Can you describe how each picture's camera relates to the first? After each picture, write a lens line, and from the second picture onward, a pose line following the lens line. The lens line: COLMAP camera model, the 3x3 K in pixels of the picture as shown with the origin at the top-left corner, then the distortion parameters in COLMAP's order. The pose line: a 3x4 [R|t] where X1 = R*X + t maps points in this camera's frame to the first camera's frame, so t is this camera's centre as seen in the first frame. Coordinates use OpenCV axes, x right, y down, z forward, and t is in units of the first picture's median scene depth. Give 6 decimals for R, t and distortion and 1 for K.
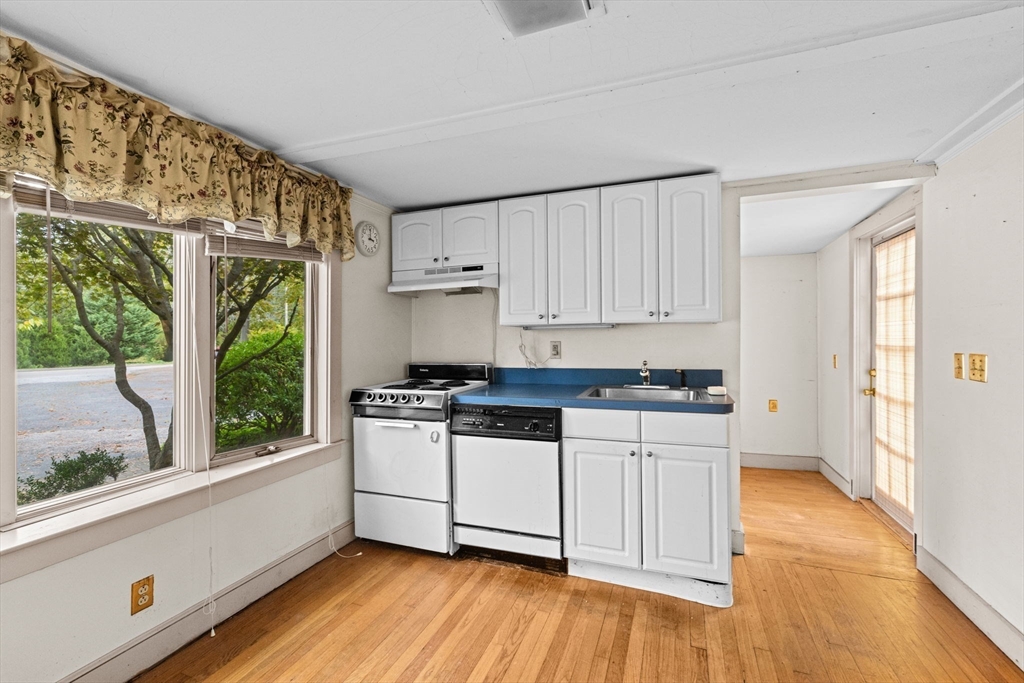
lens RADIAL K [[439.7, 0, 510.7], [0, 439.7, 337.8], [0, 0, 1]] dist [-0.004883, 0.000078]
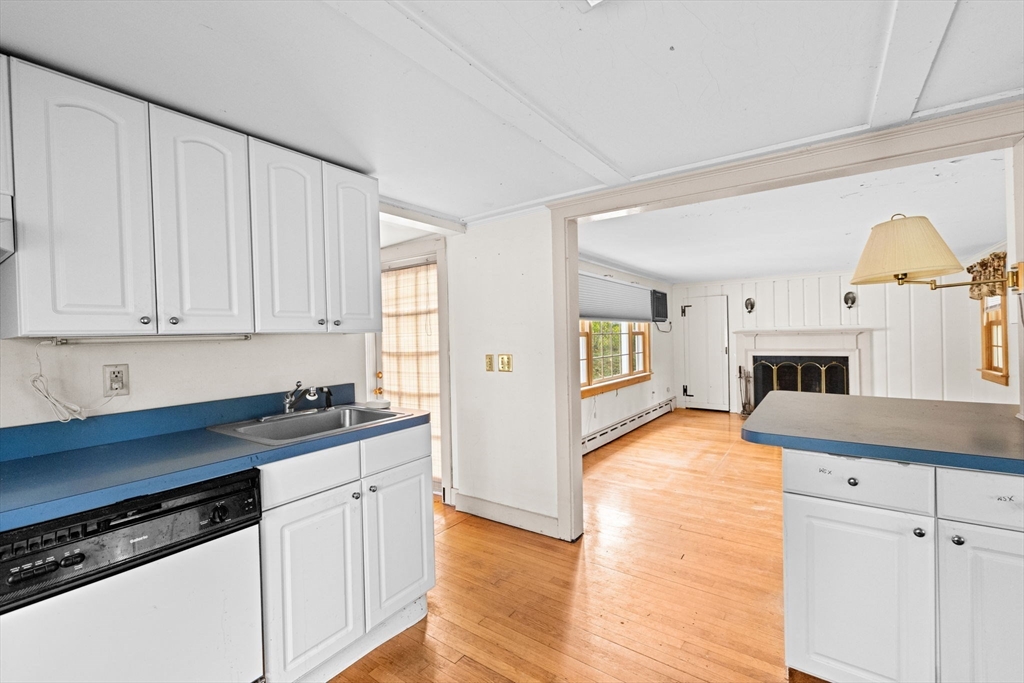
lens RADIAL K [[439.7, 0, 507.9], [0, 439.7, 337.7], [0, 0, 1]] dist [-0.004883, 0.000078]
pose [[0.258802, -0.001898, 0.965929, -0.371017], [0.028731, 0.999571, -0.005734, -0.010489], [-0.965503, 0.029236, 0.258746, 0.453686]]
